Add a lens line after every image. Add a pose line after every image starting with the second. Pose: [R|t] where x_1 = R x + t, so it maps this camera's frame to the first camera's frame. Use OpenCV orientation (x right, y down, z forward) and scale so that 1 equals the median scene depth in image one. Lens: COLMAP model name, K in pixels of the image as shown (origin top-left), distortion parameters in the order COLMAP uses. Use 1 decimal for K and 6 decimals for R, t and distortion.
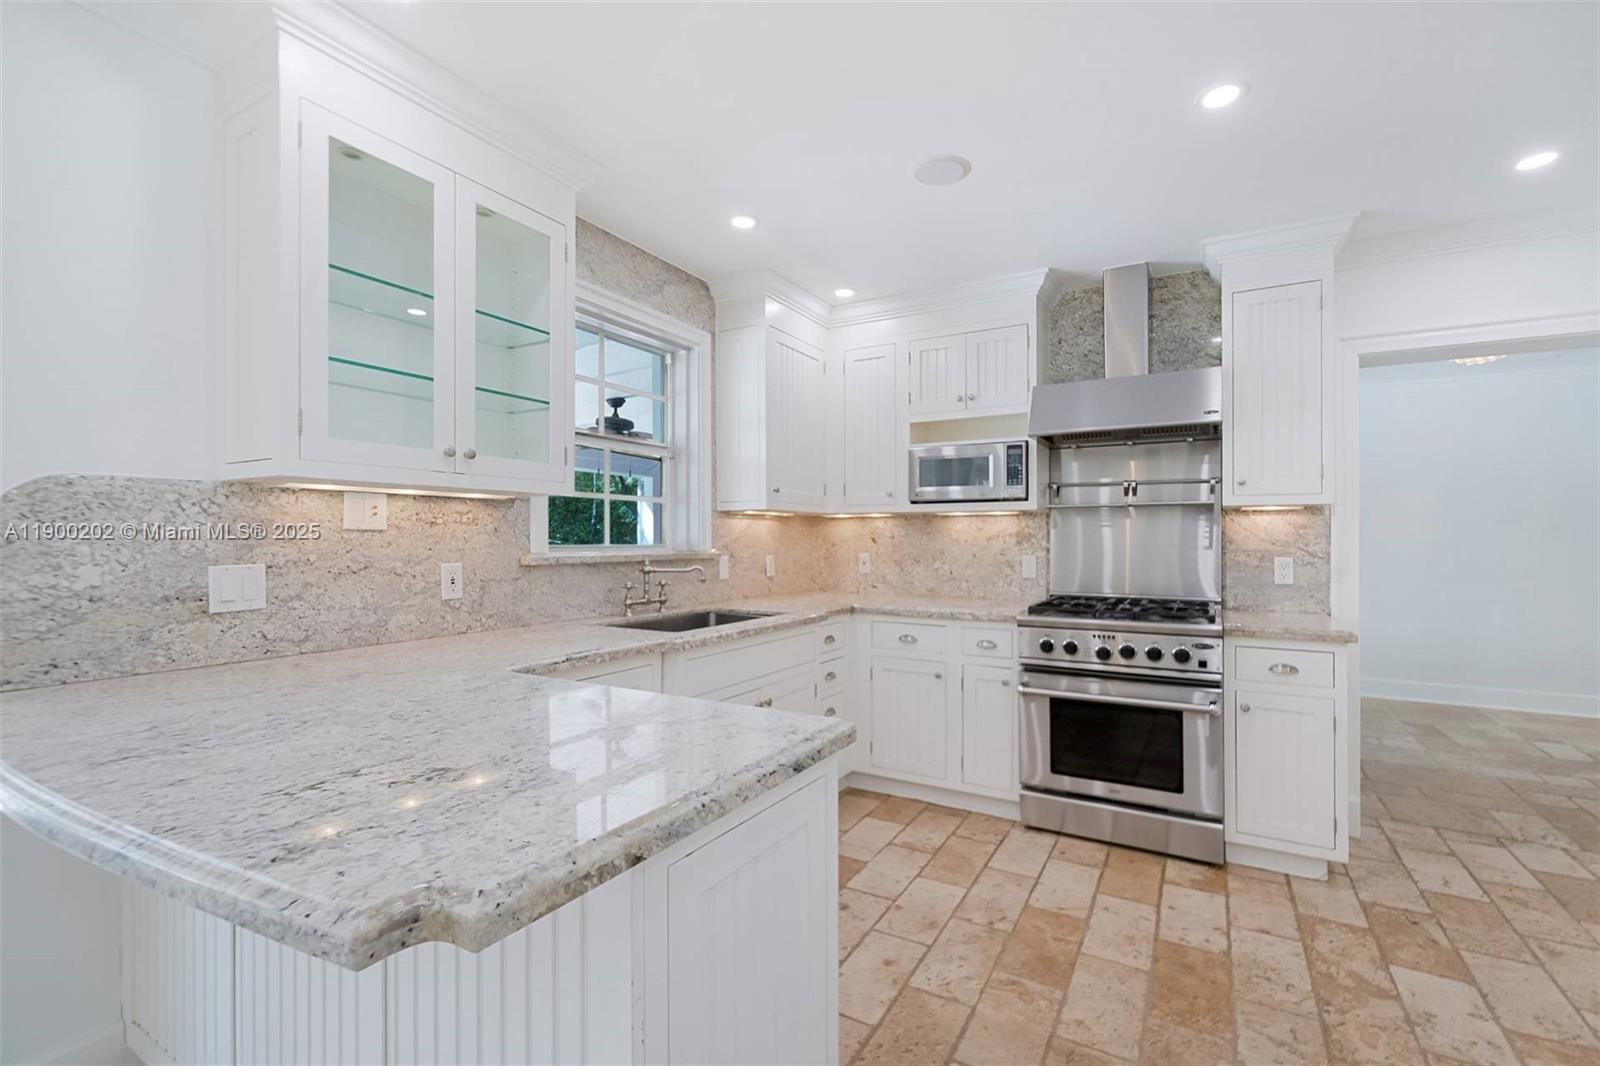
lens RADIAL K [[719.7, 0, 800.0], [0, 719.7, 533.0], [0, 0, 1]] dist [-0.001186, 0.000984]
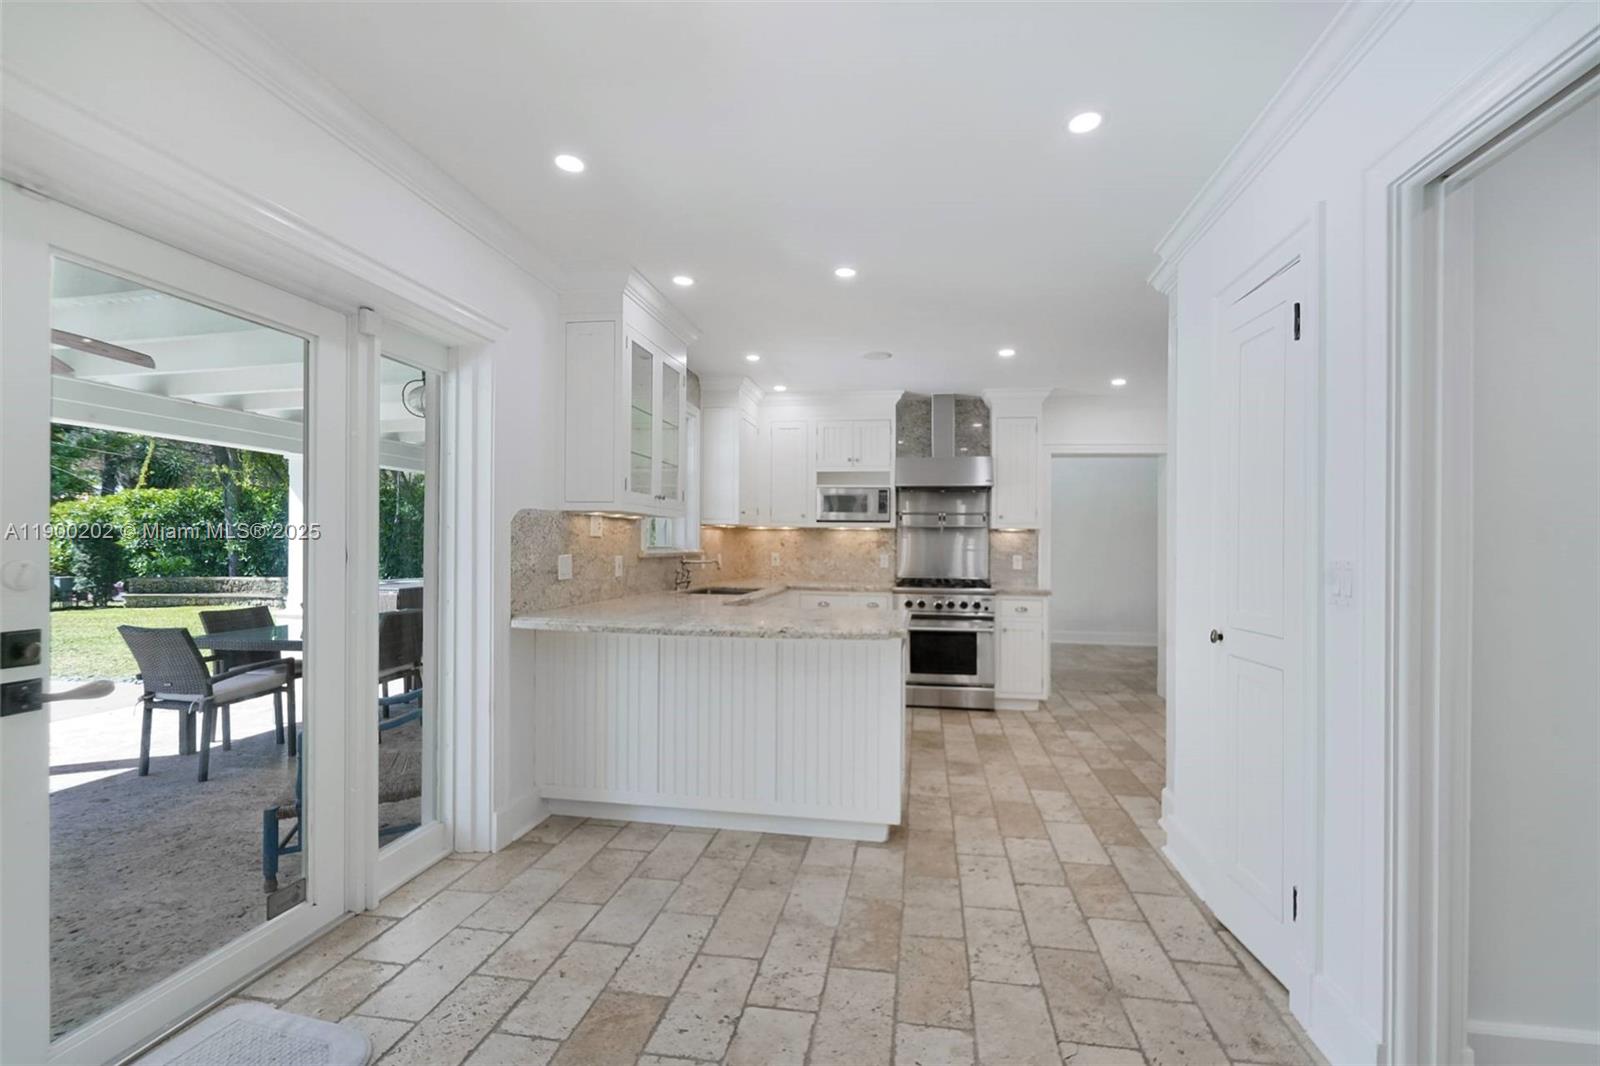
lens RADIAL K [[669.2, 0, 800.0], [0, 669.2, 533.0], [0, 0, 1]] dist [0.000789, 0.000167]
pose [[0.947965, 0.014580, 0.318041, -0.433966], [-0.012473, 0.999885, -0.008663, -0.003518], [-0.318130, 0.004245, 0.948037, -0.492146]]
